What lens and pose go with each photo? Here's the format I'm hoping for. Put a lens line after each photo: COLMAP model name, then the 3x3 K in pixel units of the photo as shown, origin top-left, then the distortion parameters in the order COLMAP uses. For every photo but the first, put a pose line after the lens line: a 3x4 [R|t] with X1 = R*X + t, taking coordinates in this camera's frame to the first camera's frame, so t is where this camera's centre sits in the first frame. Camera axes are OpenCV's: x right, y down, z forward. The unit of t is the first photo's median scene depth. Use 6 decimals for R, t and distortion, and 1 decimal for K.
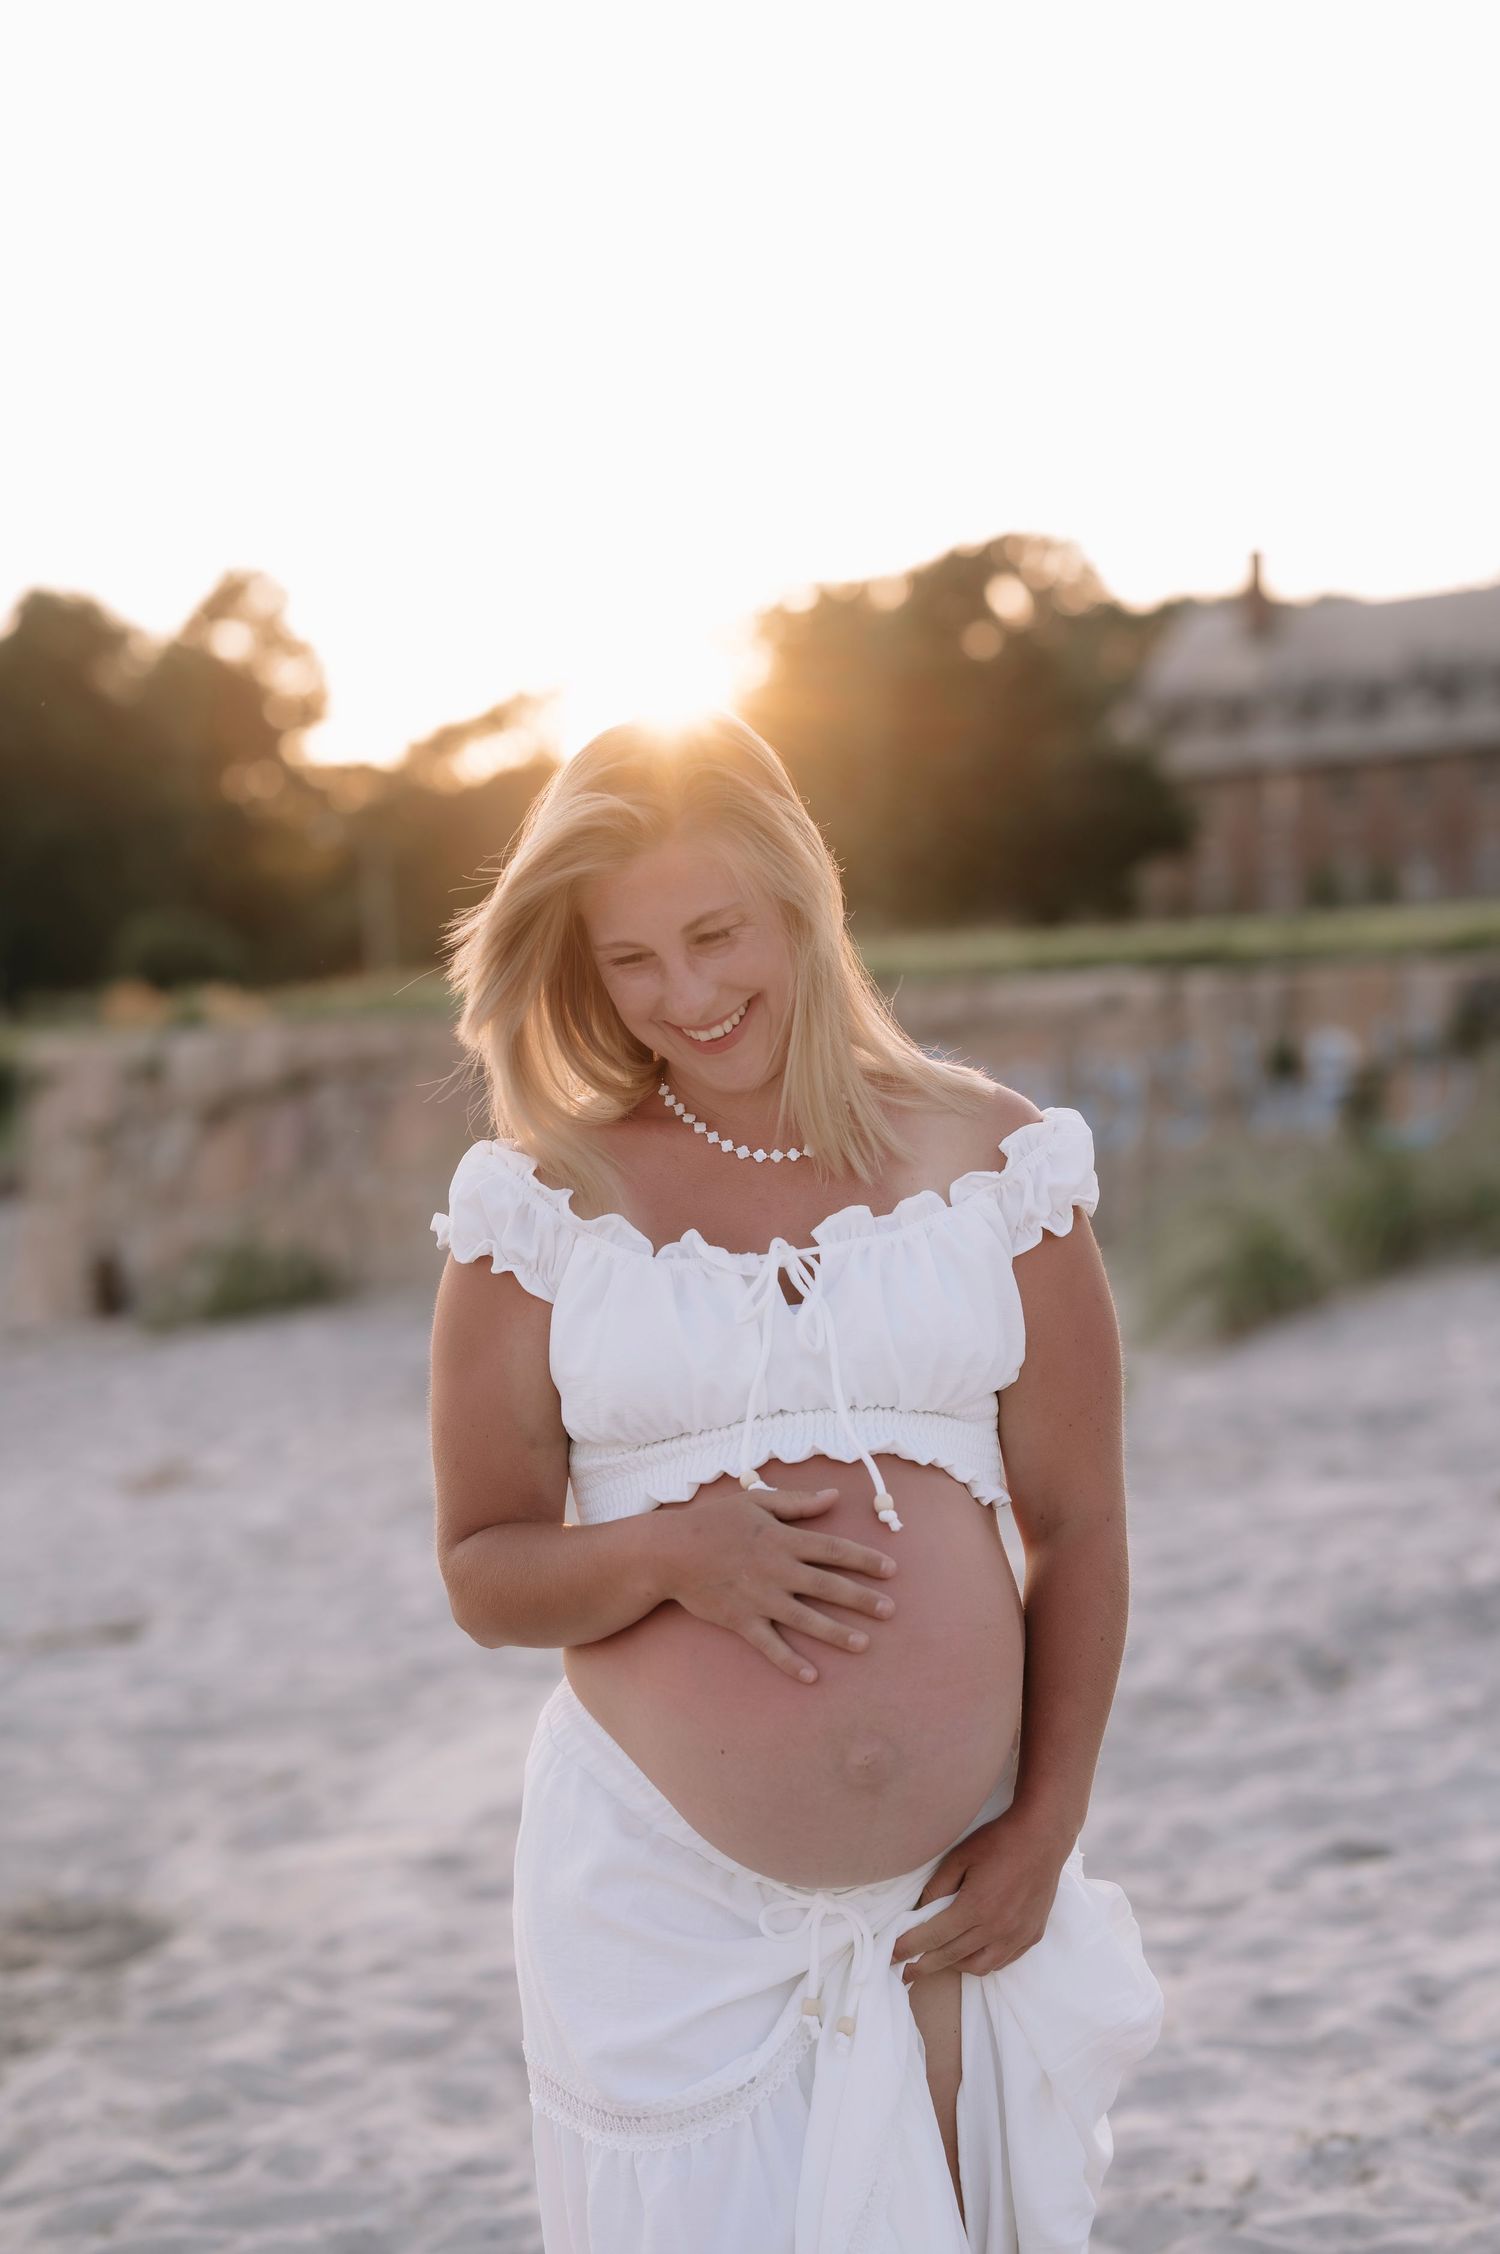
lens RADIAL K [[5529.1, 0, 750.0], [0, 5529.1, 1127.0], [0, 0, 1]] dist [0.024710, -0.272023]
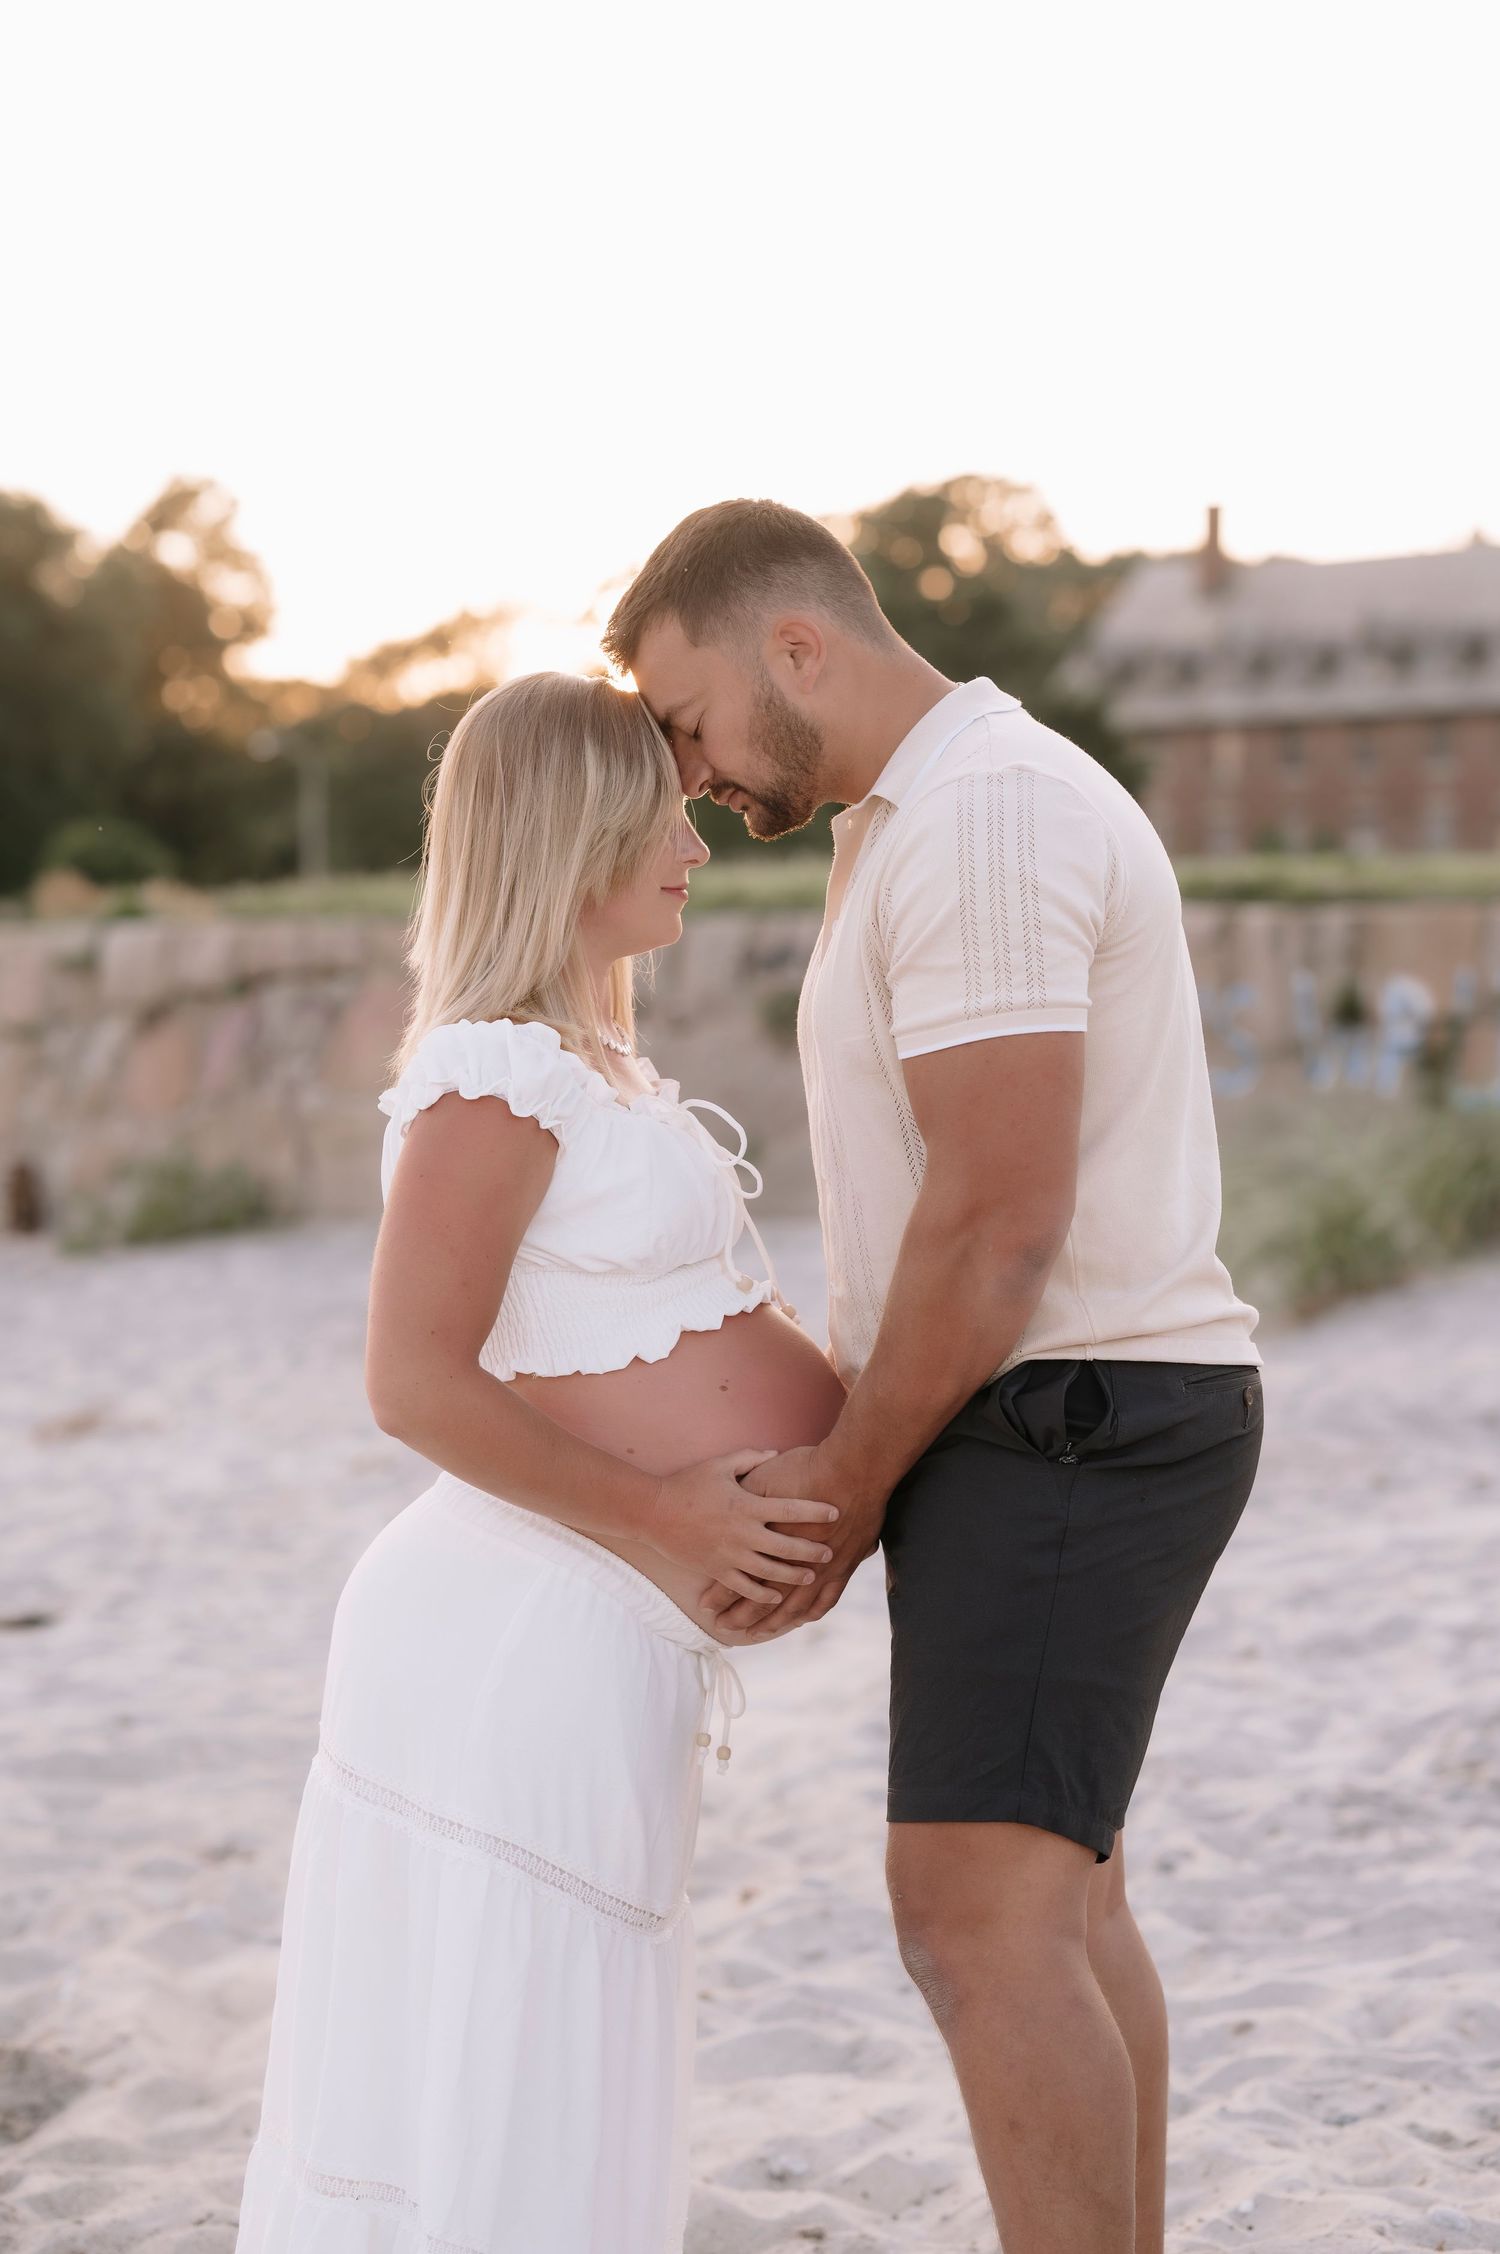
lens RADIAL K [[5334.7, 0, 750.0], [0, 5334.7, 1127.0], [0, 0, 1]] dist [-0.014979, 0.237667]
pose [[0.998774, 0.045445, 0.019624, -0.016900], [-0.045655, 0.998903, 0.010398, 0.002753], [-0.019130, -0.011281, 0.999753, 0.137933]]
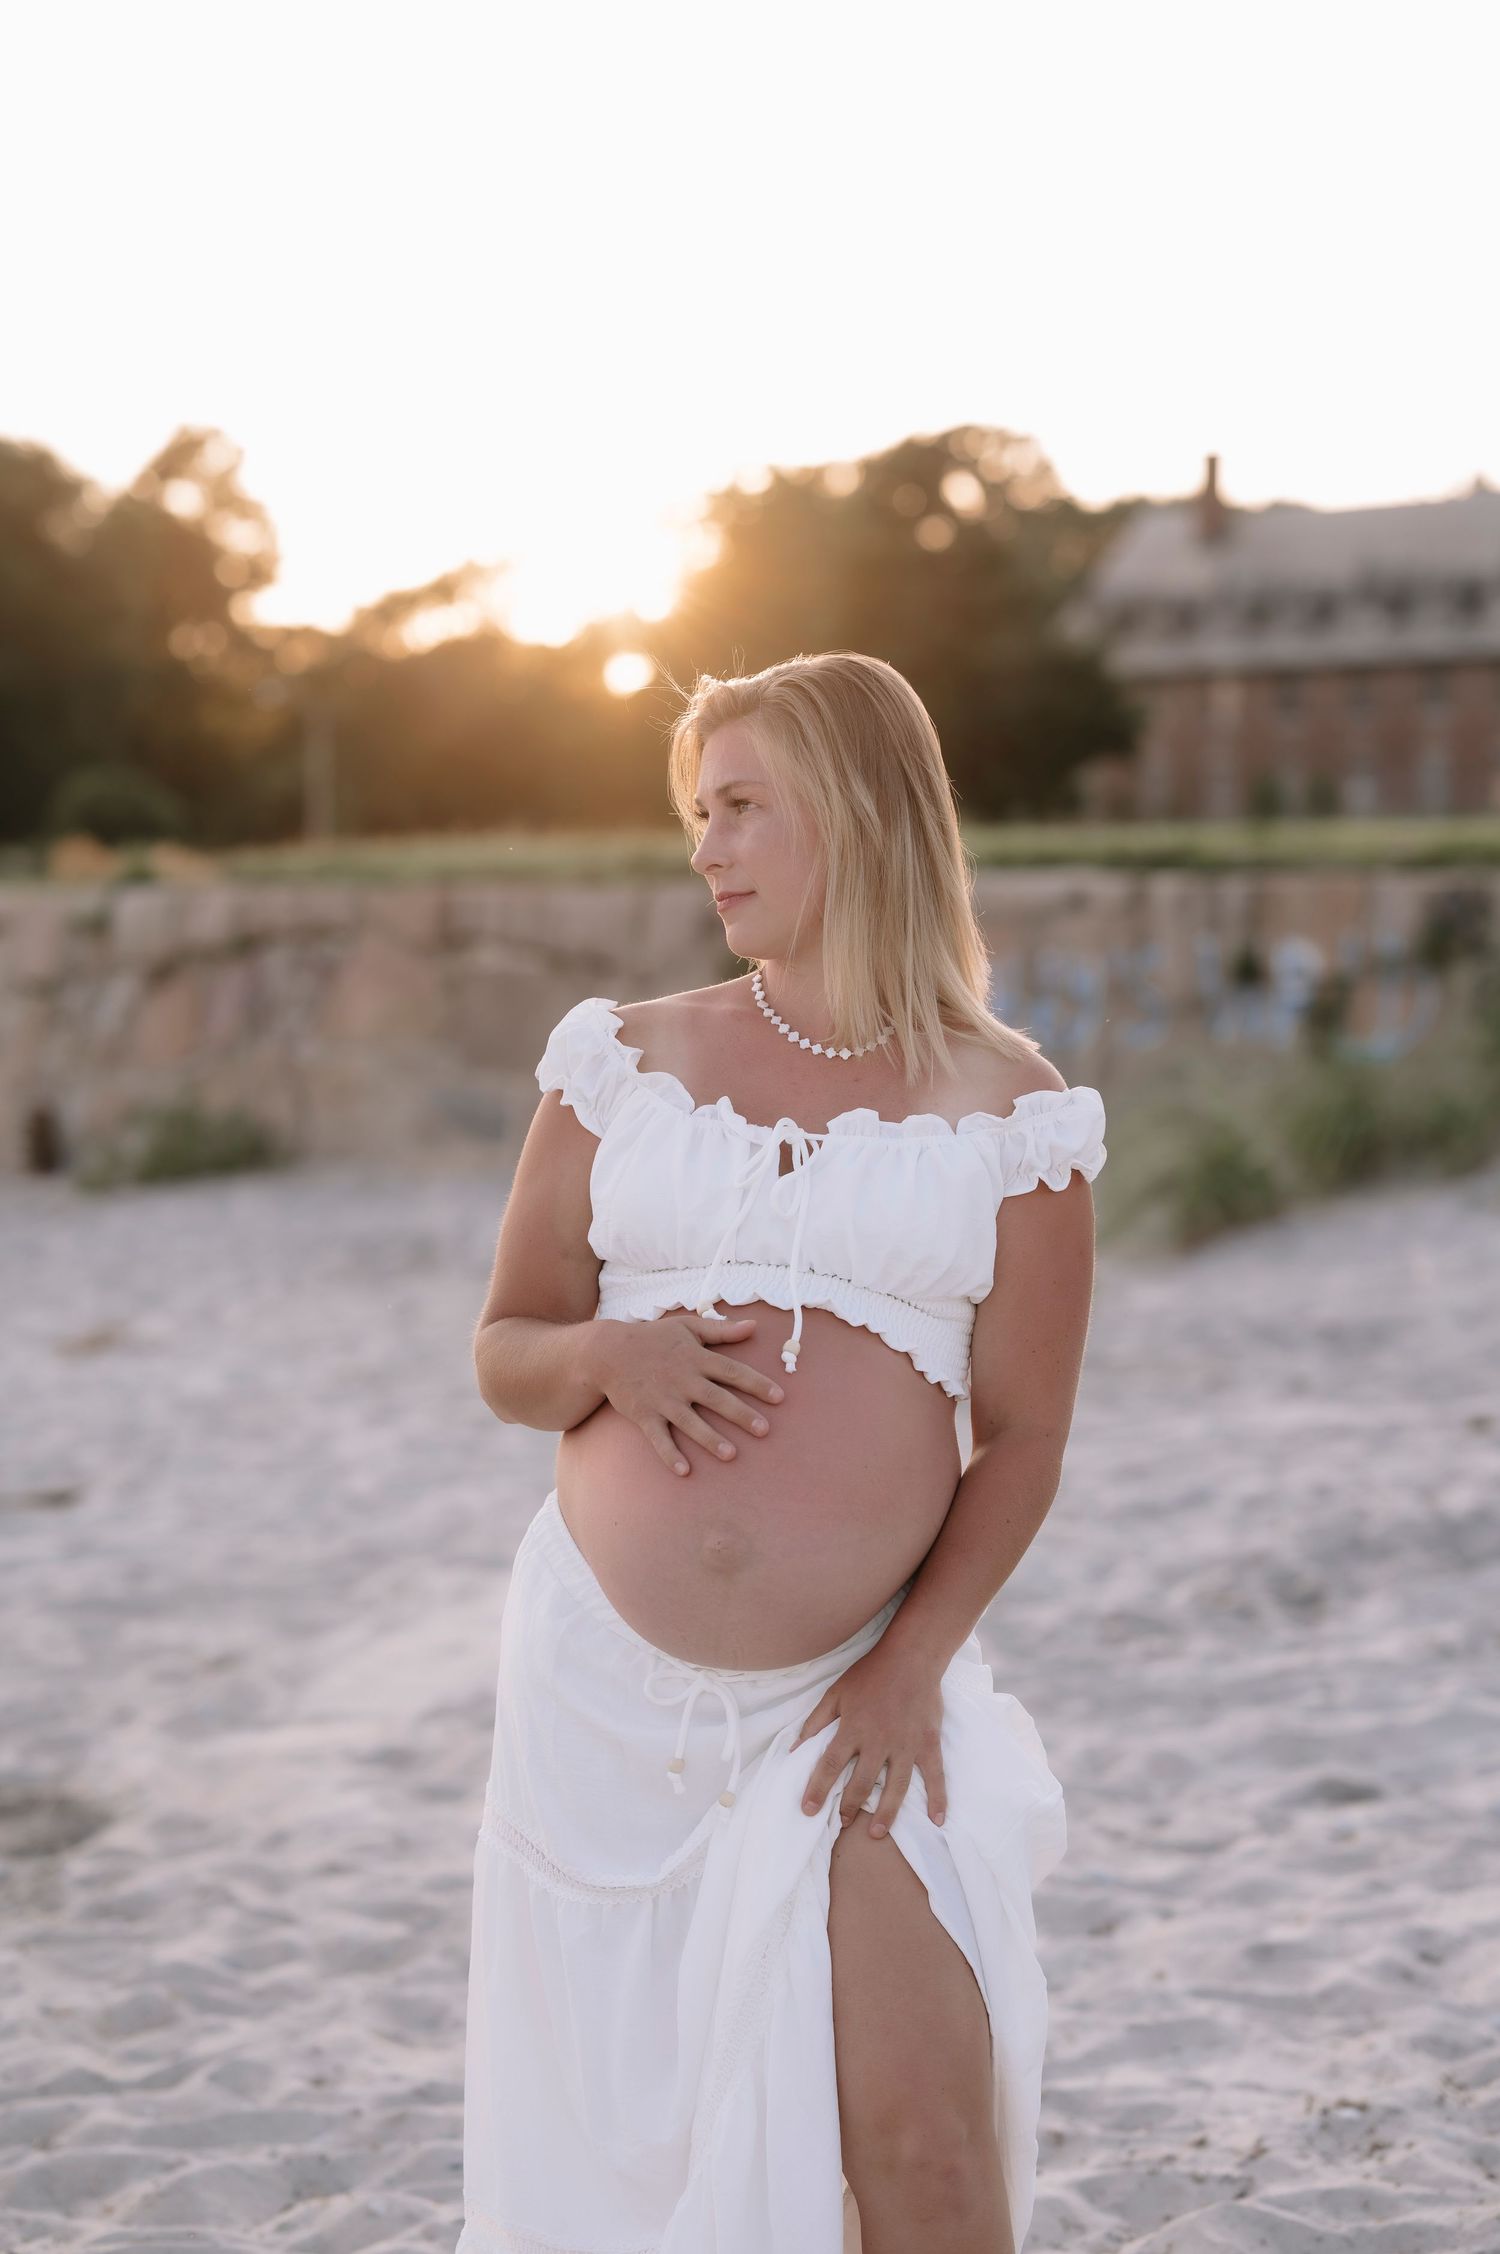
lens RADIAL K [[5492.7, 0, 750.0], [0, 5492.7, 1127.0], [0, 0, 1]] dist [-0.005818, 0.256111]
pose [[0.998876, 0.044776, 0.015524, -0.006322], [-0.045099, 0.998760, 0.021090, -0.000271], [-0.014561, -0.021766, 0.999657, 0.020141]]
